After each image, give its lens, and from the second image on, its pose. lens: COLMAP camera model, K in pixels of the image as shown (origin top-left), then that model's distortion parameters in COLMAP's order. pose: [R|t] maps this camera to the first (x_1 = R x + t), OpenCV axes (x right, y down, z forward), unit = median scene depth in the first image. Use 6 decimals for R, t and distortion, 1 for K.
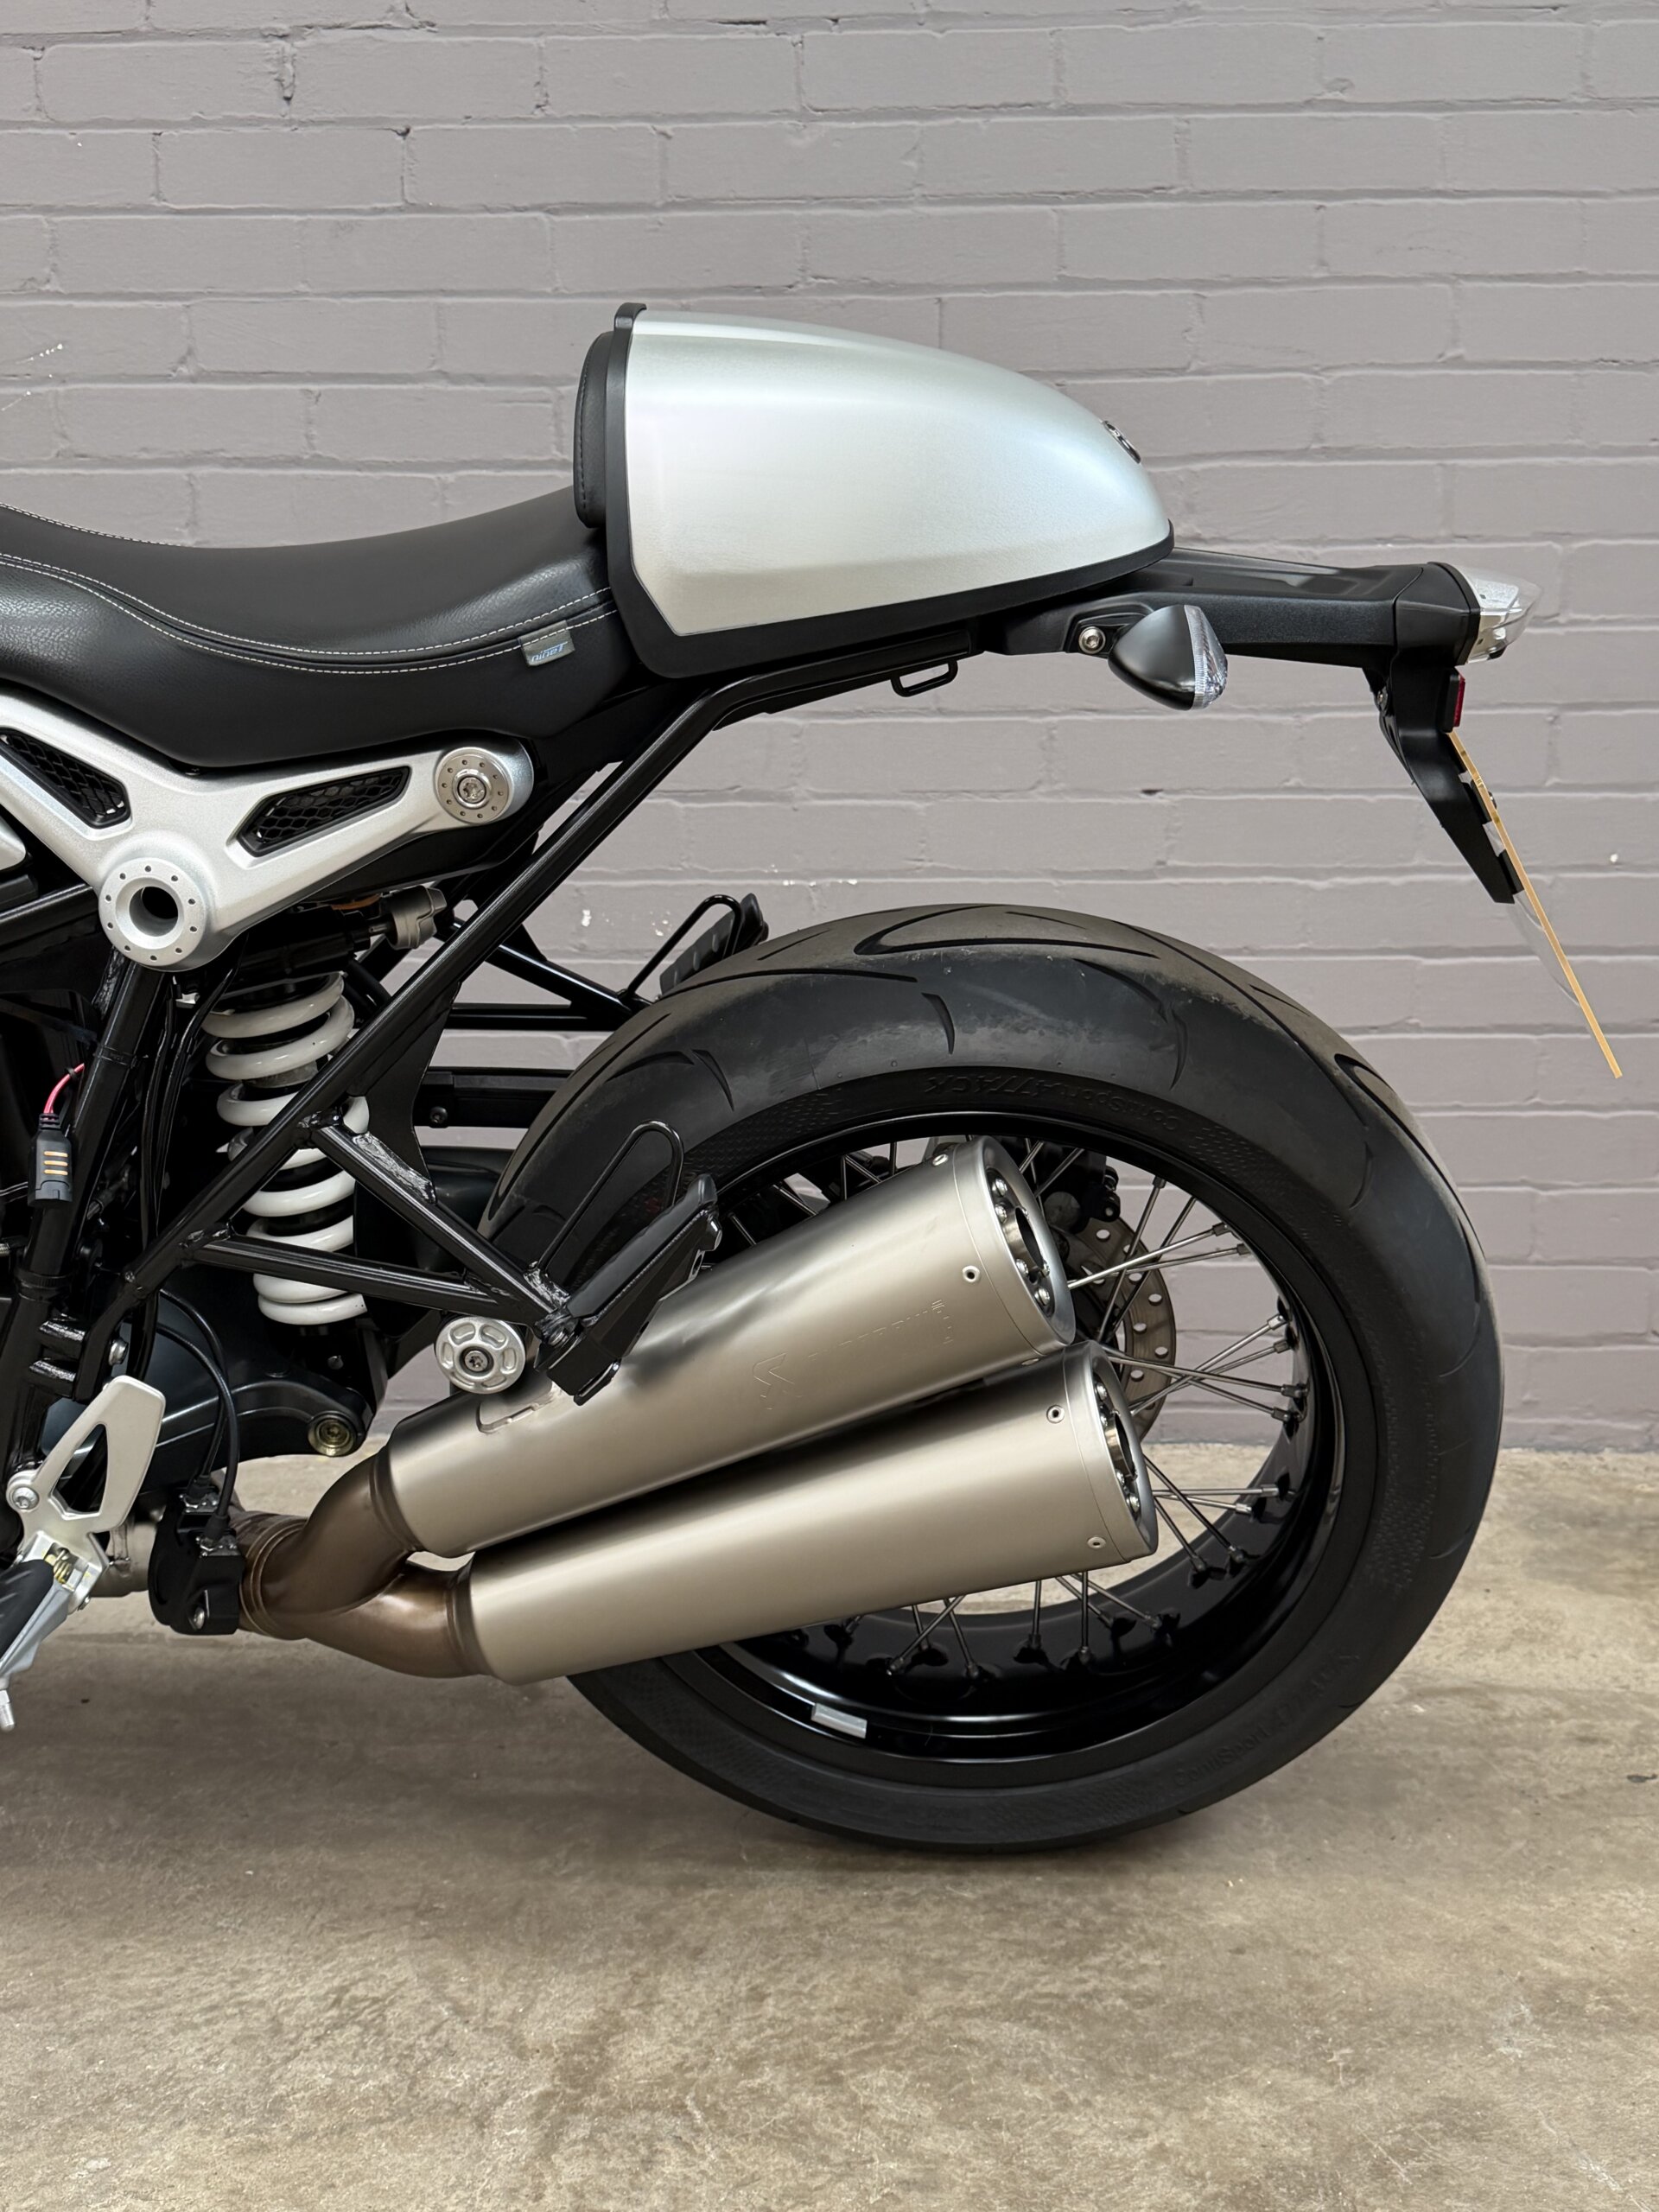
lens RADIAL K [[2335.5, 0, 845.2], [0, 2335.5, 1104.6], [0, 0, 1]] dist [0.024641, 0.000000]
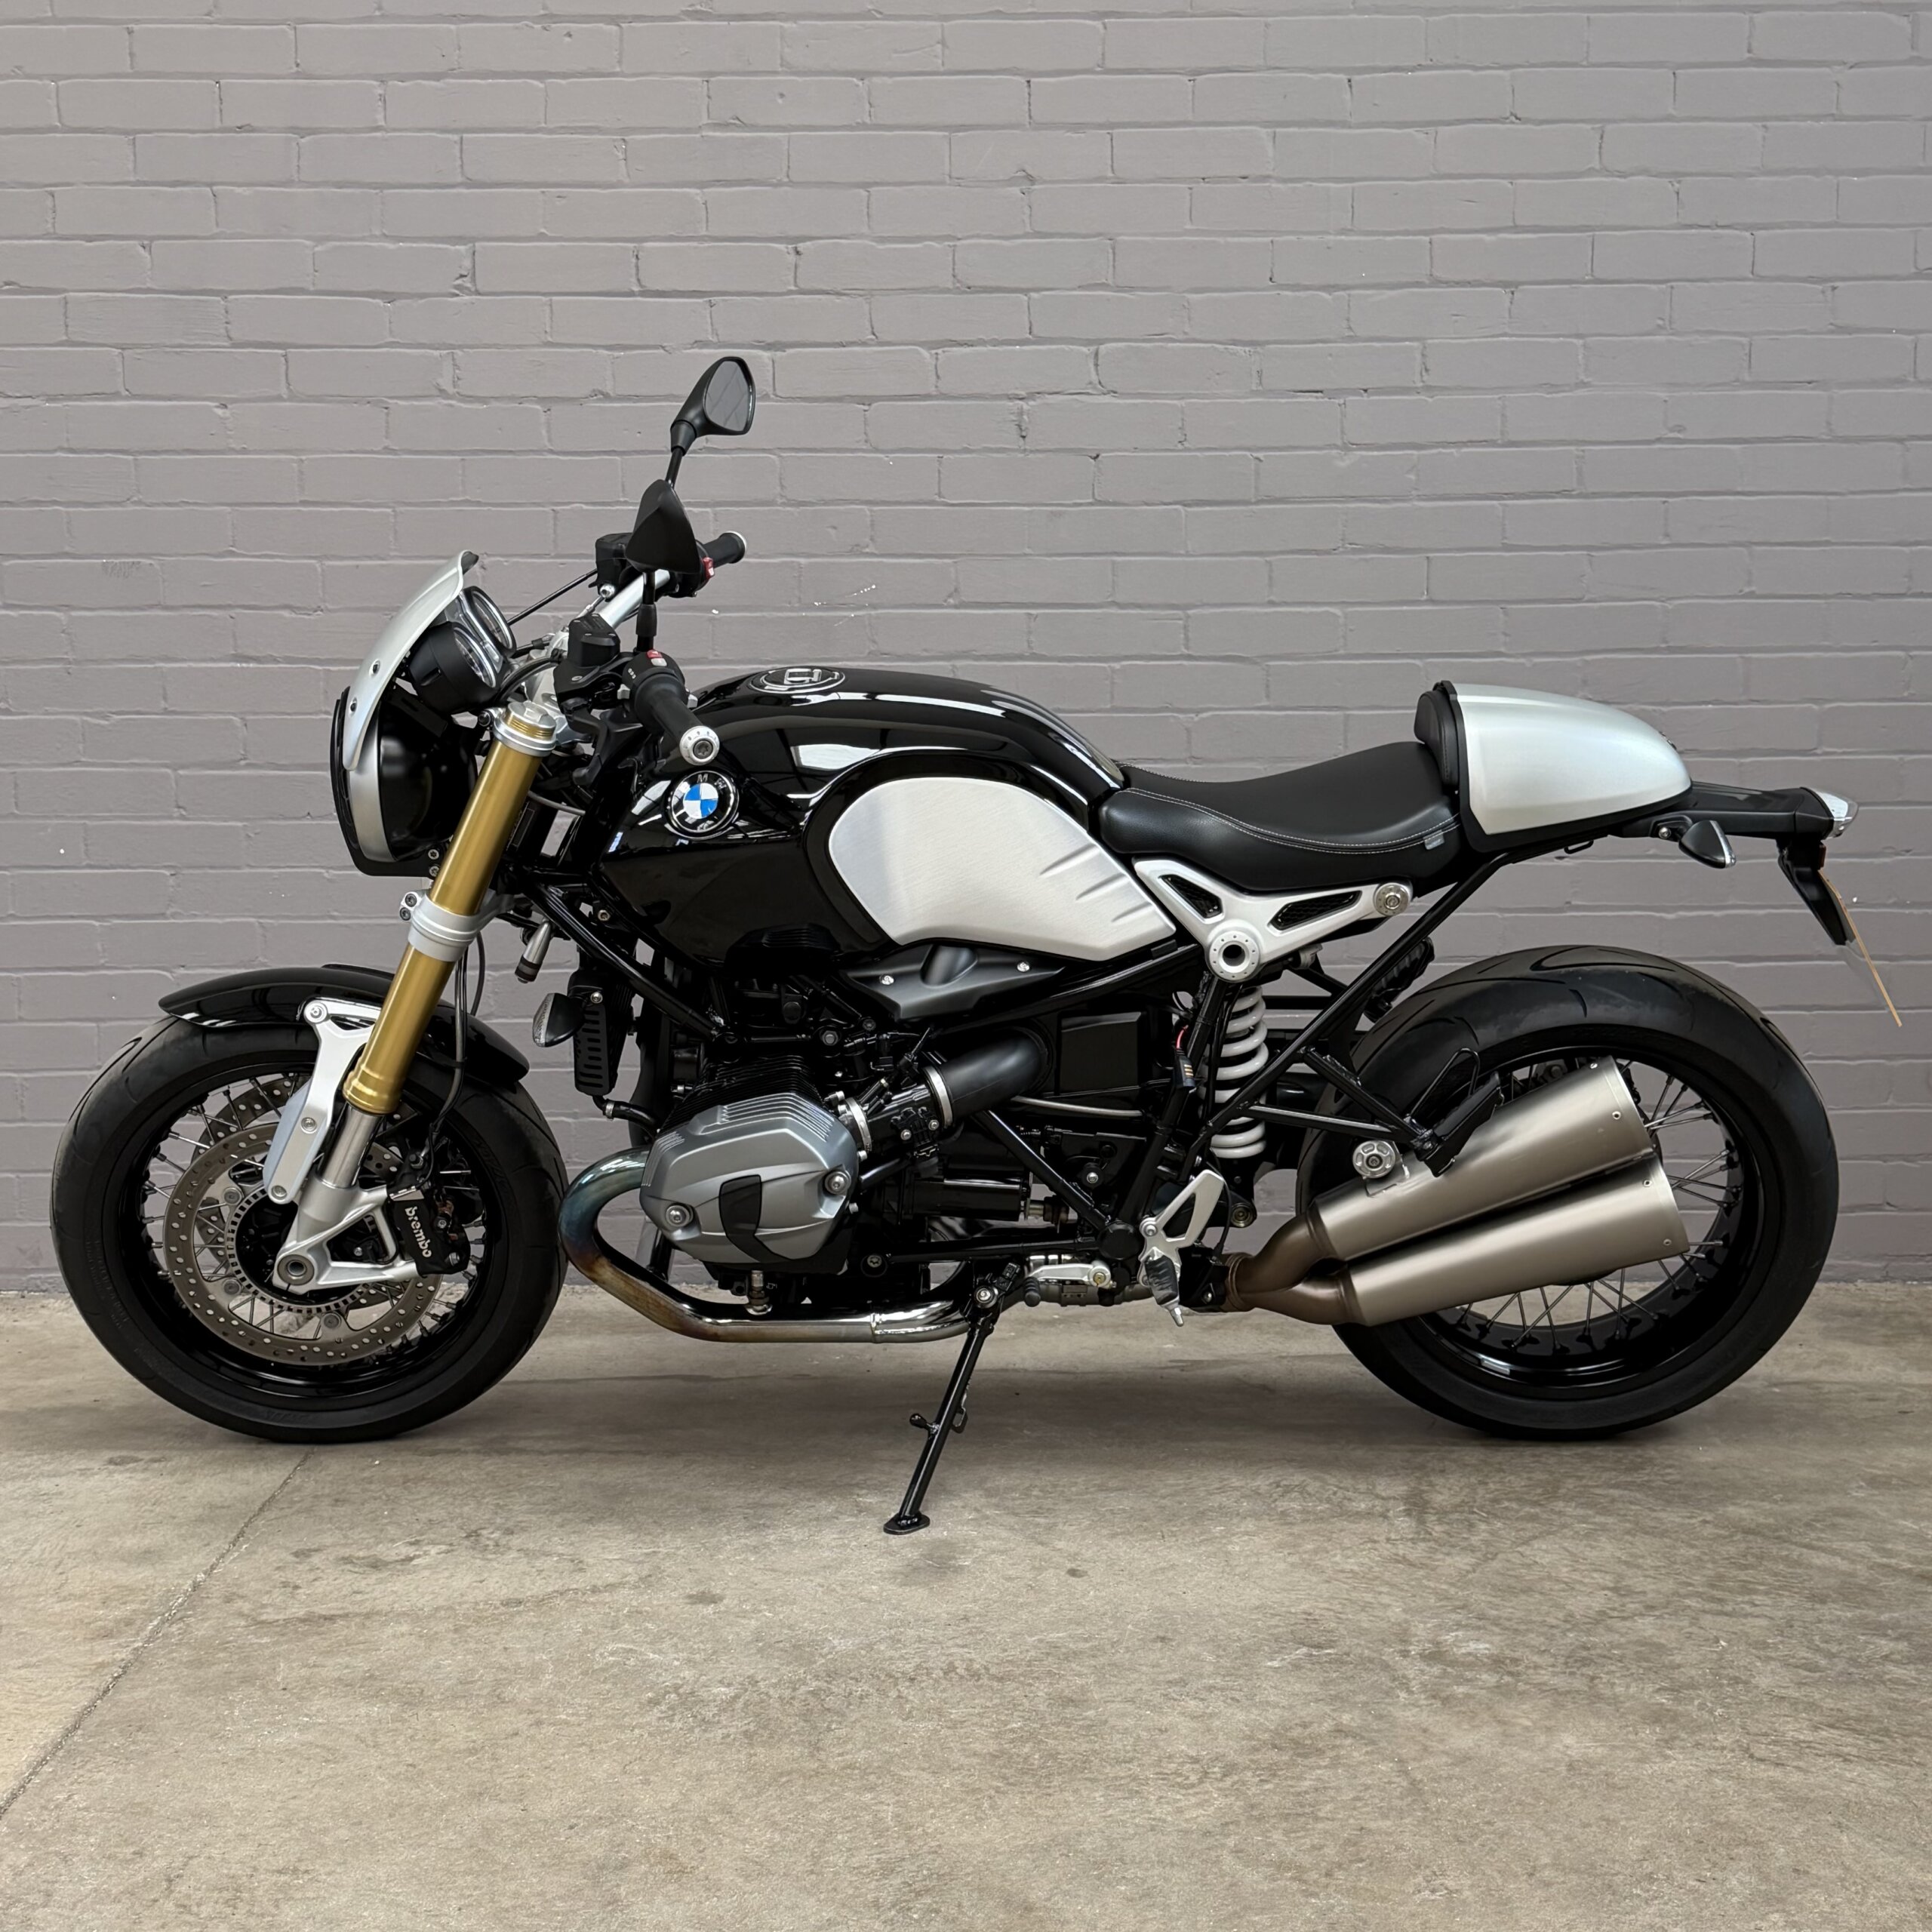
lens RADIAL K [[2701.4, 0, 973.5], [0, 2701.4, 969.8], [0, 0, 1]] dist [0.092052, 0.000000]
pose [[0.999105, -0.007463, 0.041629, -0.355282], [0.009654, 0.998565, -0.052680, 0.034321], [-0.041176, 0.053035, 0.997743, -0.839435]]
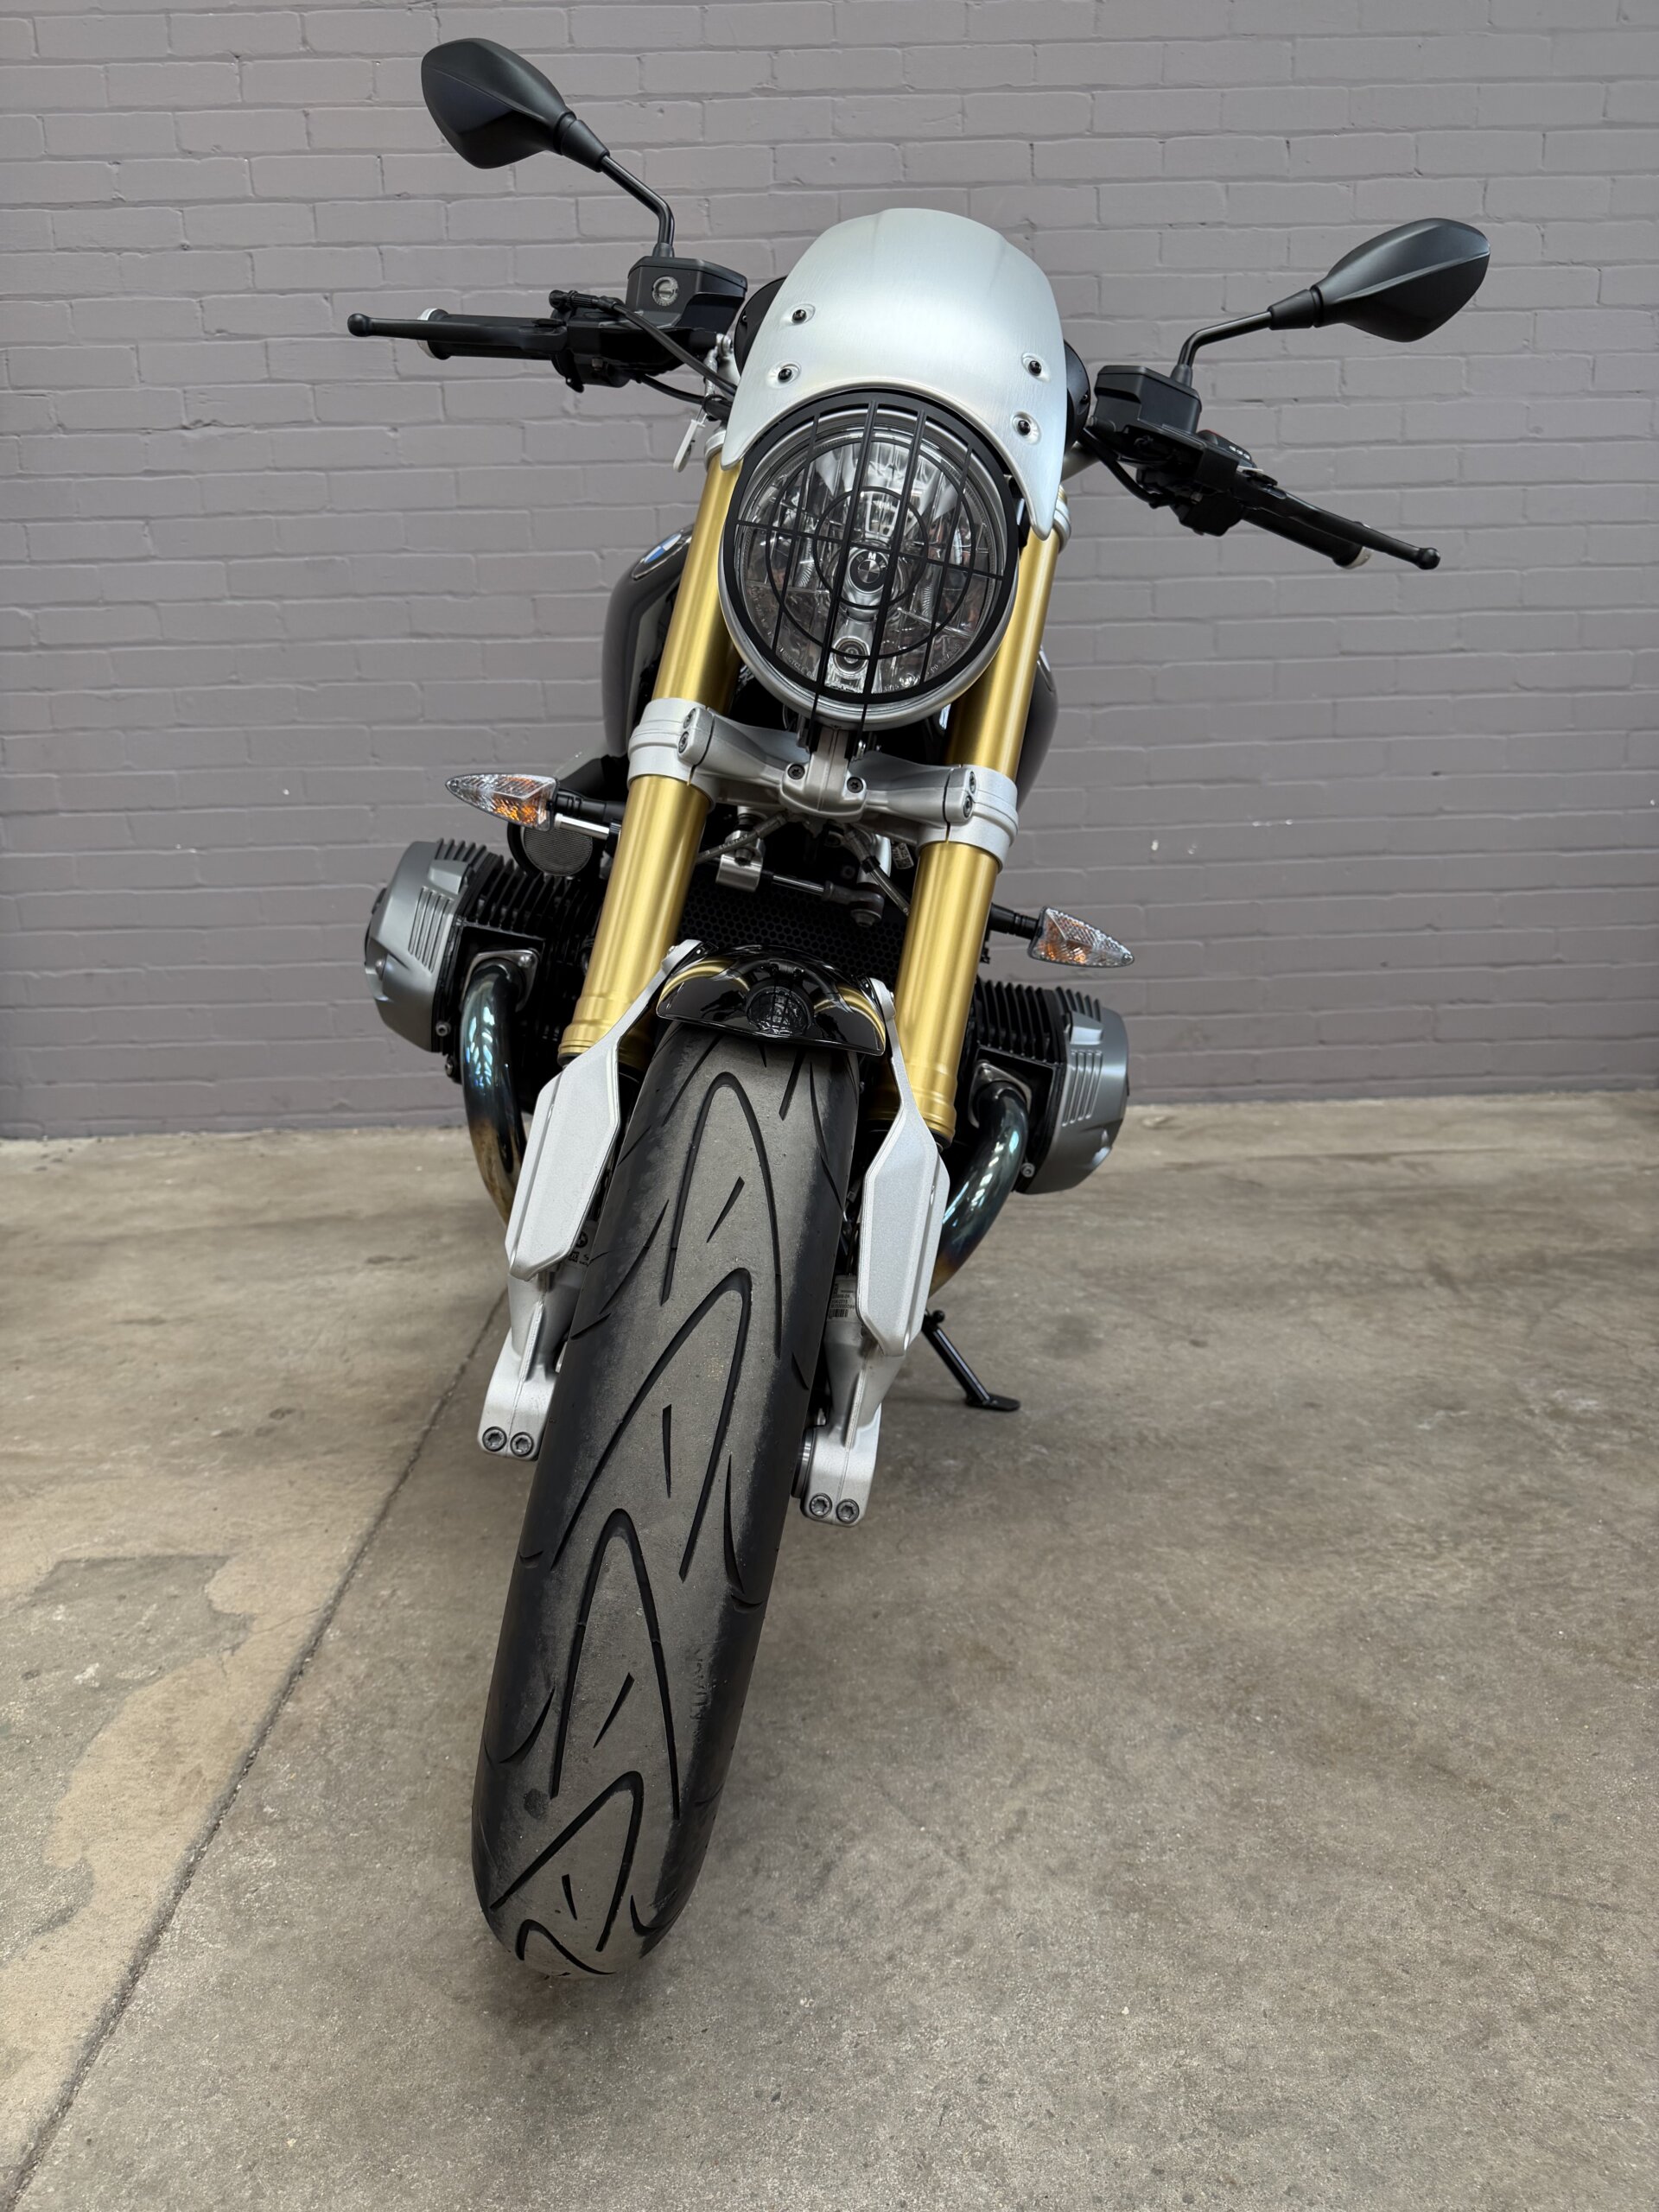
lens RADIAL K [[1596.4, 0, 829.7], [0, 1596.4, 1119.3], [0, 0, 1]] dist [0.009865, -0.018997]
pose [[0.997707, -0.035547, 0.057594, -0.513263], [0.031741, 0.997334, 0.065706, 0.061438], [-0.059776, -0.063727, 0.996176, -0.409053]]
